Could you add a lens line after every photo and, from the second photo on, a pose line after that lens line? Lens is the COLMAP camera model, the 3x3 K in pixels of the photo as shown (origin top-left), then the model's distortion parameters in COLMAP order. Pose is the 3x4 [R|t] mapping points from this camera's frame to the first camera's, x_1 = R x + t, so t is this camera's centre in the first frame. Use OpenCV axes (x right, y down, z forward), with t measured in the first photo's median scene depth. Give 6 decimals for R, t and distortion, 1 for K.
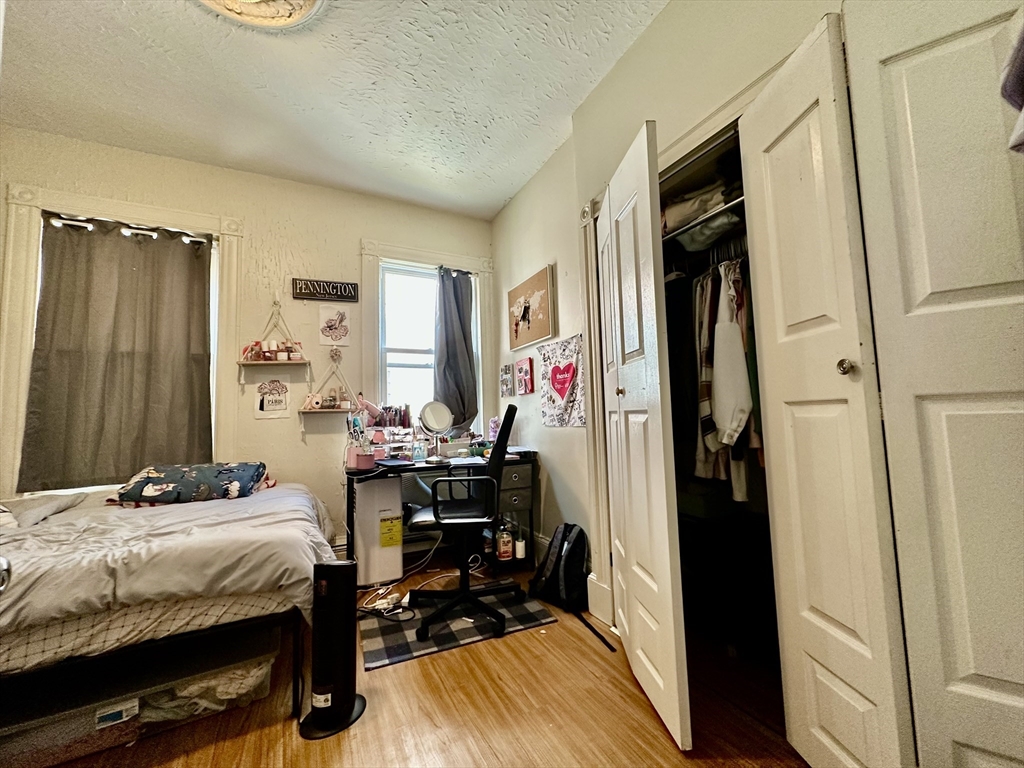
lens RADIAL K [[407.6, 0, 508.4], [0, 407.6, 384.2], [0, 0, 1]] dist [-0.001615, 0.001064]
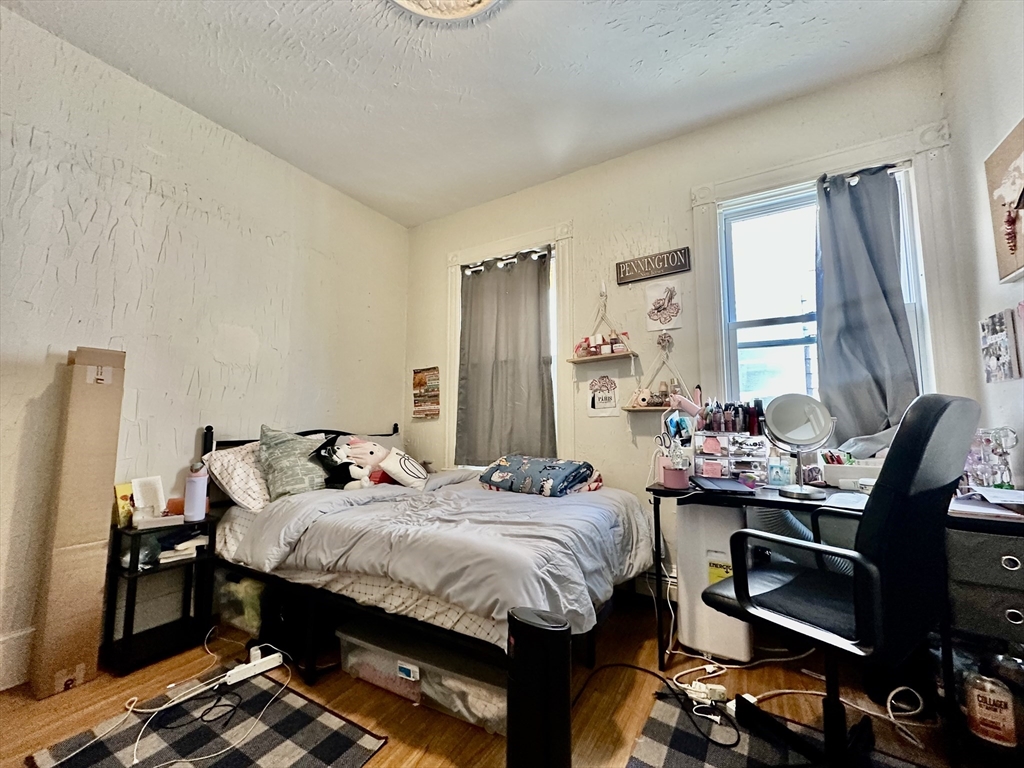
lens RADIAL K [[407.6, 0, 510.6], [0, 407.6, 382.5], [0, 0, 1]] dist [-0.001615, 0.001064]
pose [[0.544675, -0.049683, -0.837174, 0.100227], [0.048884, 0.998427, -0.027449, 0.021225], [0.837221, -0.025974, 0.546247, 0.319611]]
